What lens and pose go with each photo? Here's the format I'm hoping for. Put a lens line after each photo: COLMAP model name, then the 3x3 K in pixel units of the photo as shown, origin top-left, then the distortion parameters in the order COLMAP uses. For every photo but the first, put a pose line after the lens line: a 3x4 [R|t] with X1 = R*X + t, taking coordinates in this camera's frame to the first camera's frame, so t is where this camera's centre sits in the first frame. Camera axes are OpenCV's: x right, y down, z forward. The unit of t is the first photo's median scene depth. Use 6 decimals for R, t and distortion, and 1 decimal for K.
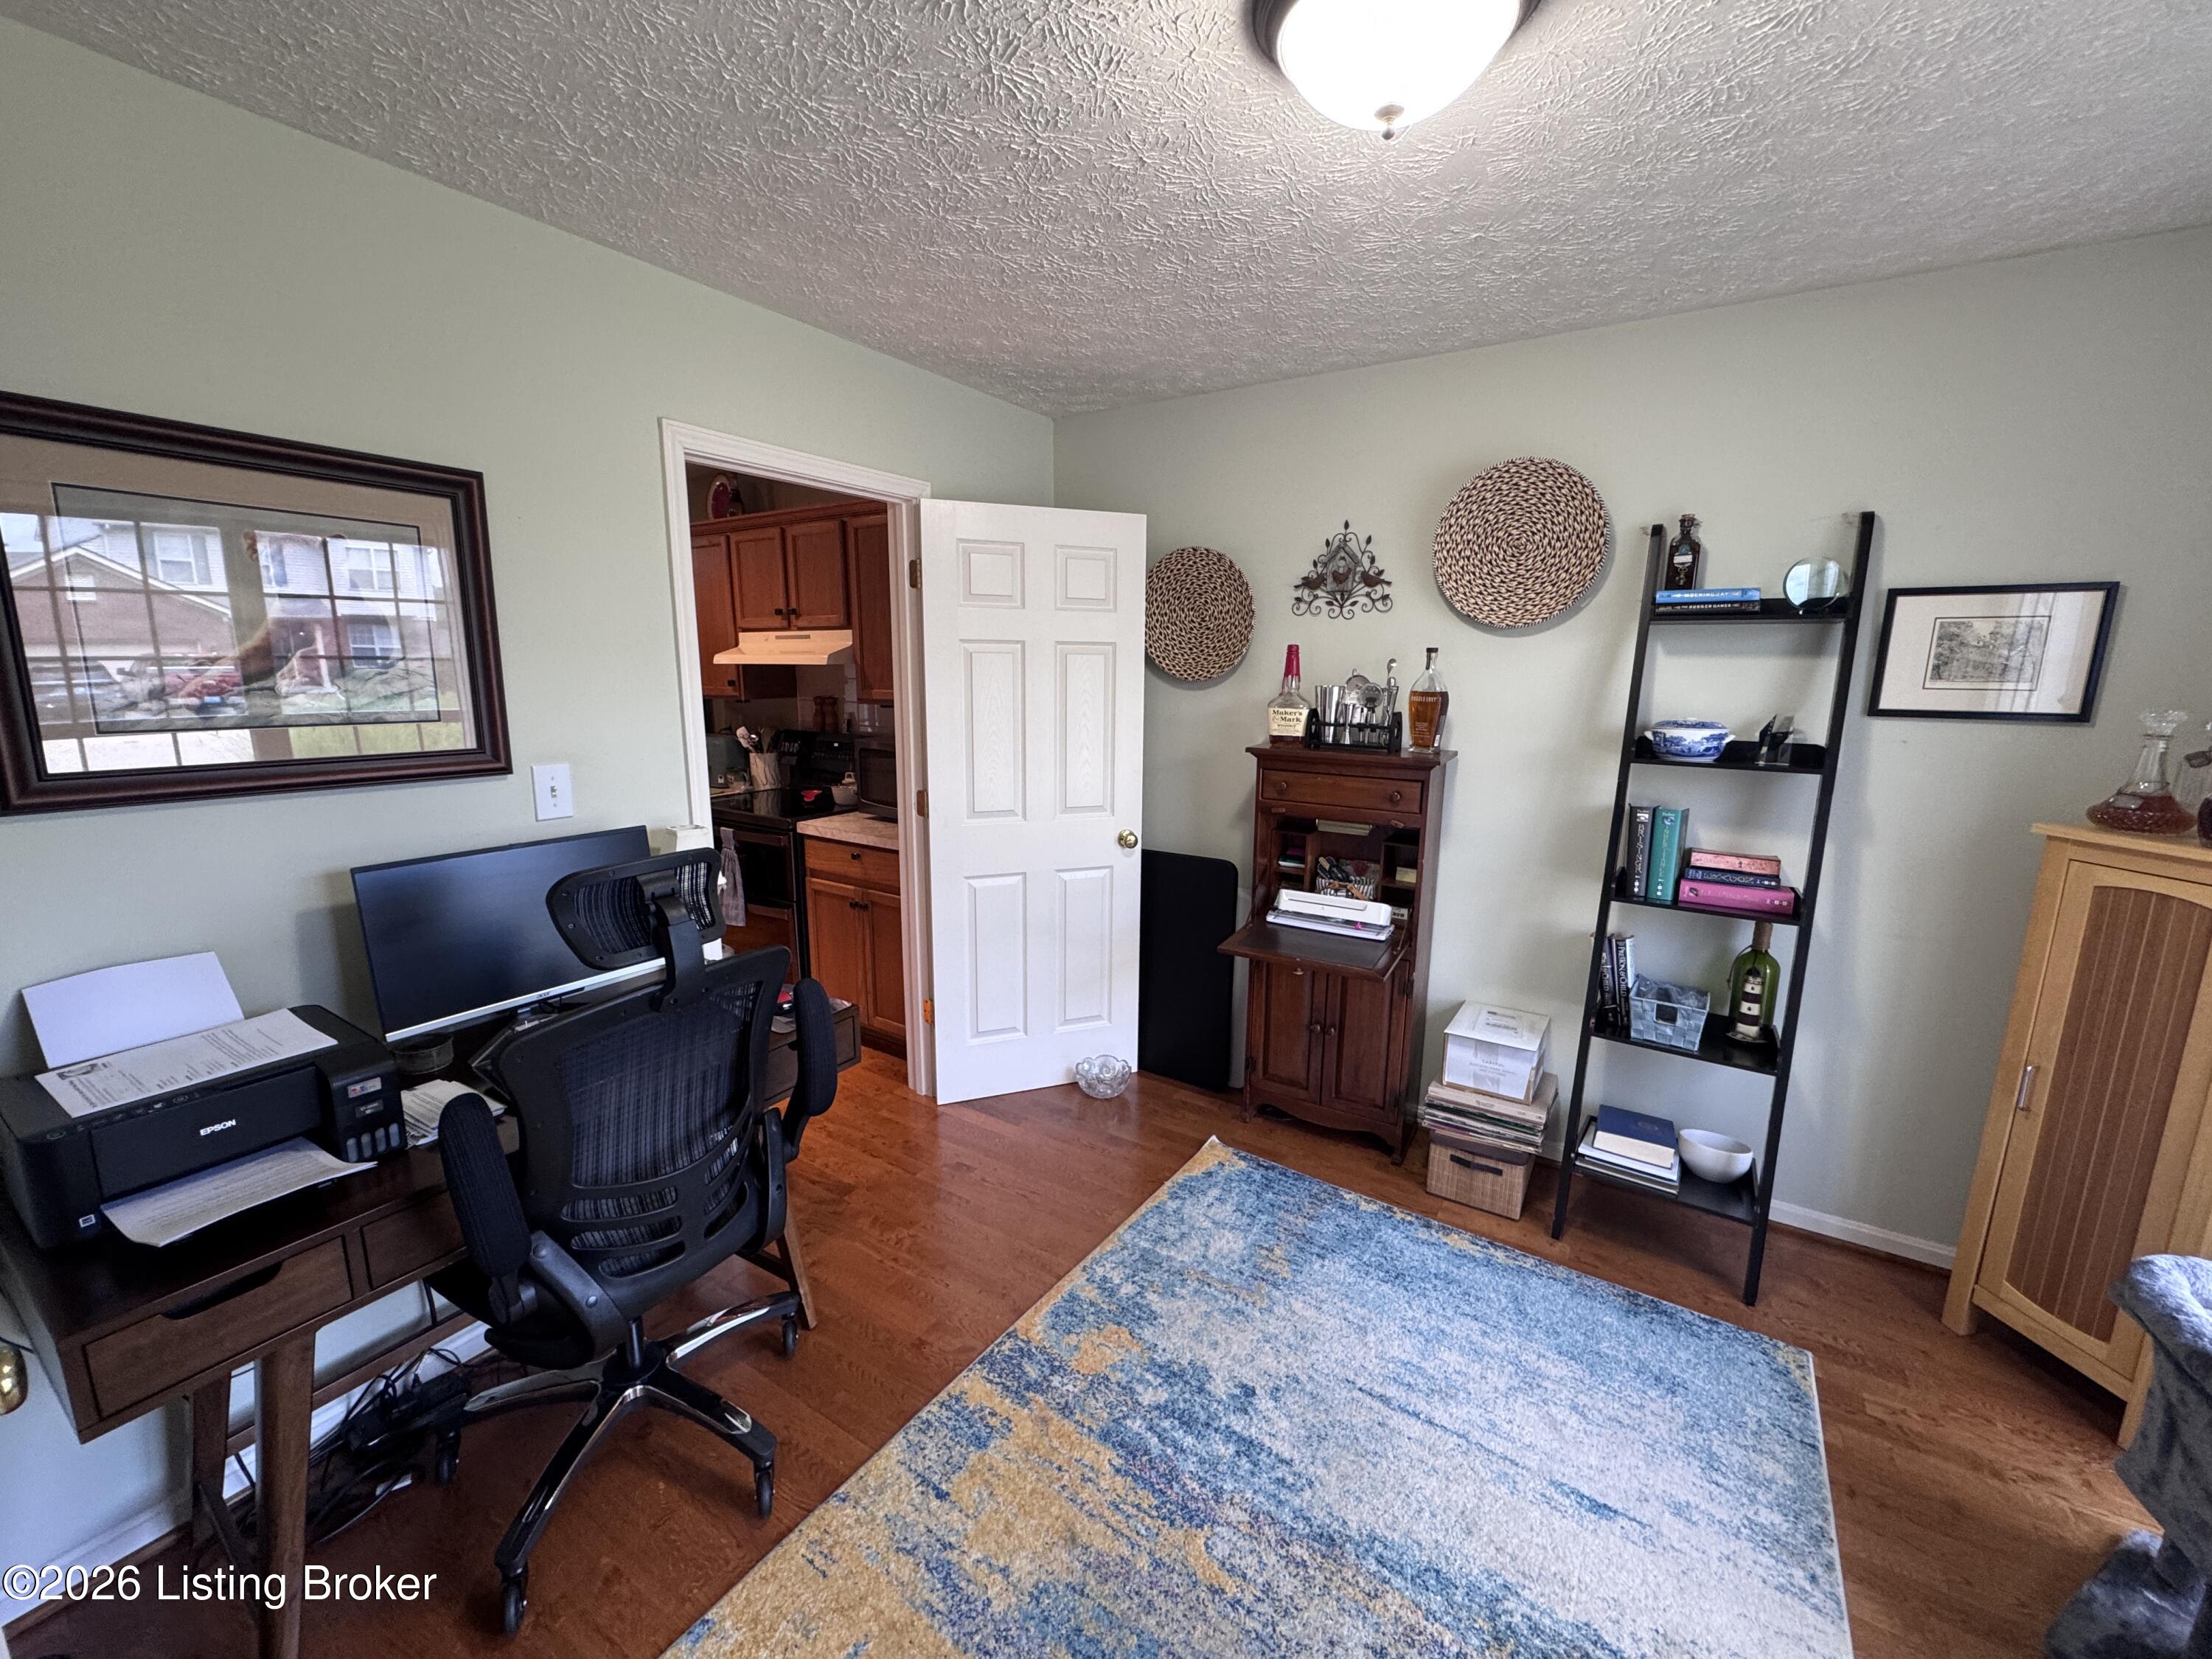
lens RADIAL K [[886.7, 0, 1111.9], [0, 886.7, 827.9], [0, 0, 1]] dist [-0.001655, -0.000286]
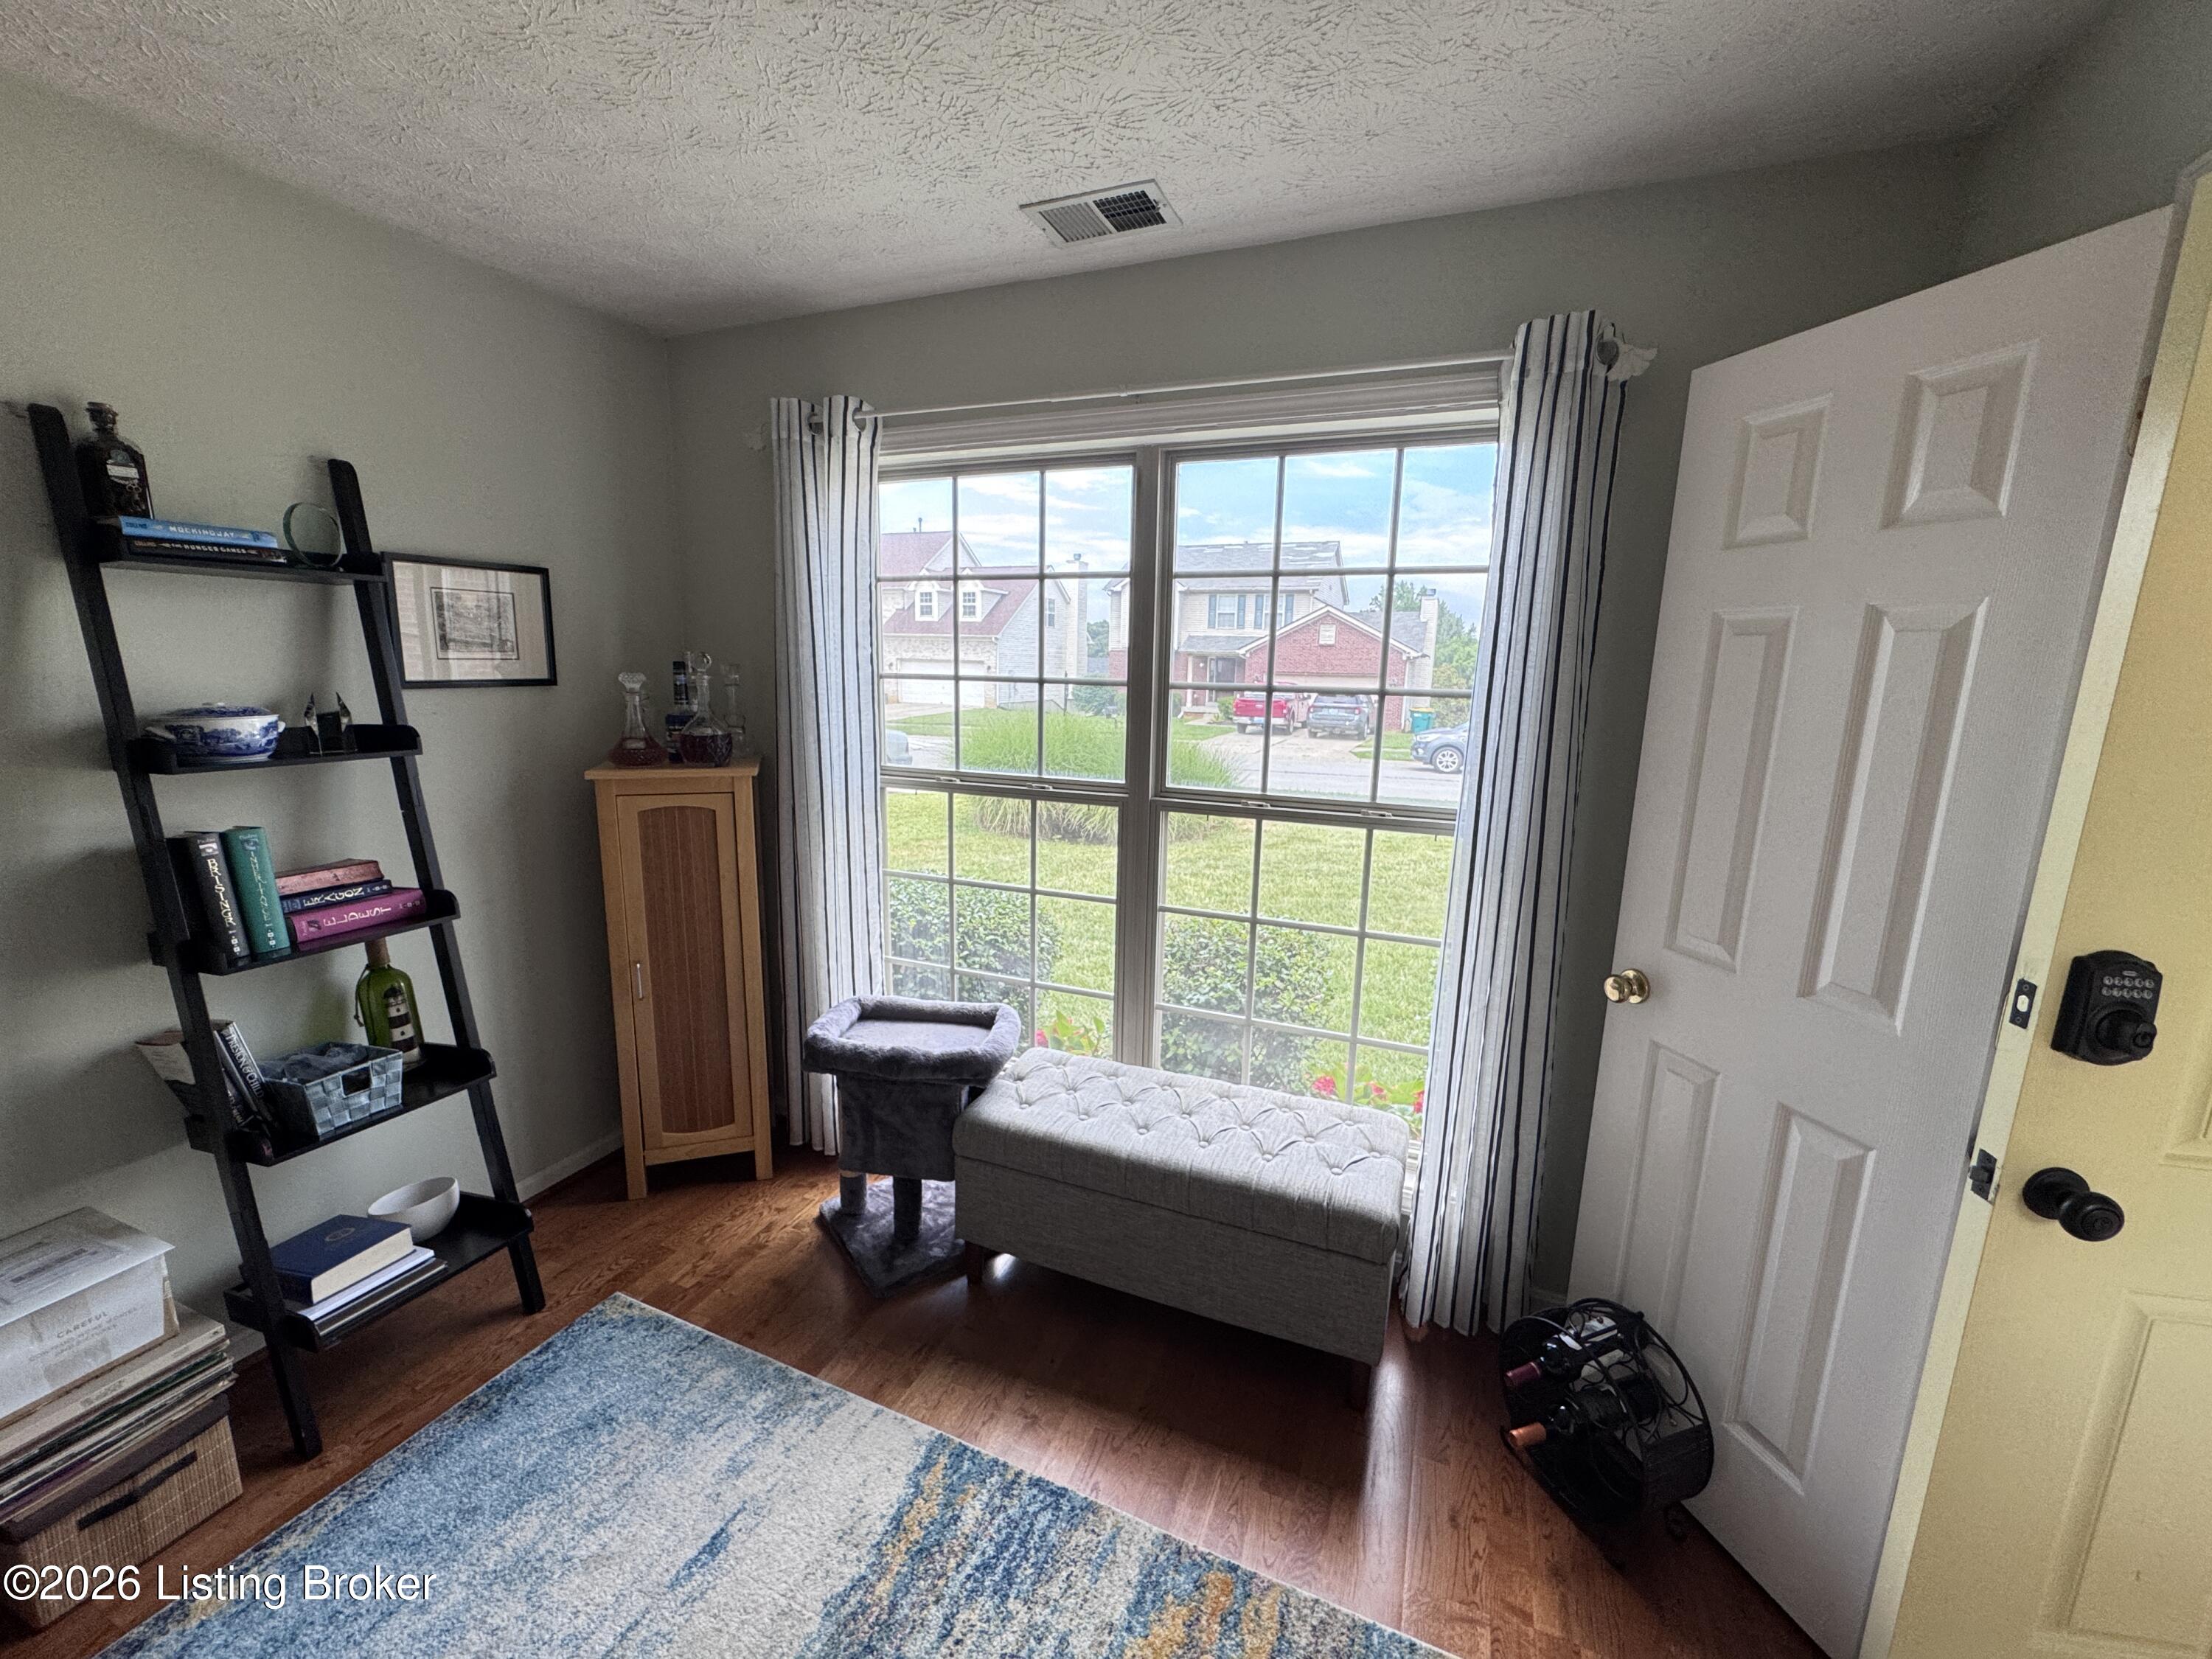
lens RADIAL K [[886.7, 0, 1099.9], [0, 886.7, 829.0], [0, 0, 1]] dist [-0.001655, -0.000286]
pose [[-0.182090, -0.195166, 0.963719, -0.200759], [0.160853, 0.960989, 0.225005, -0.073615], [-0.970036, 0.195988, -0.143594, 0.434421]]
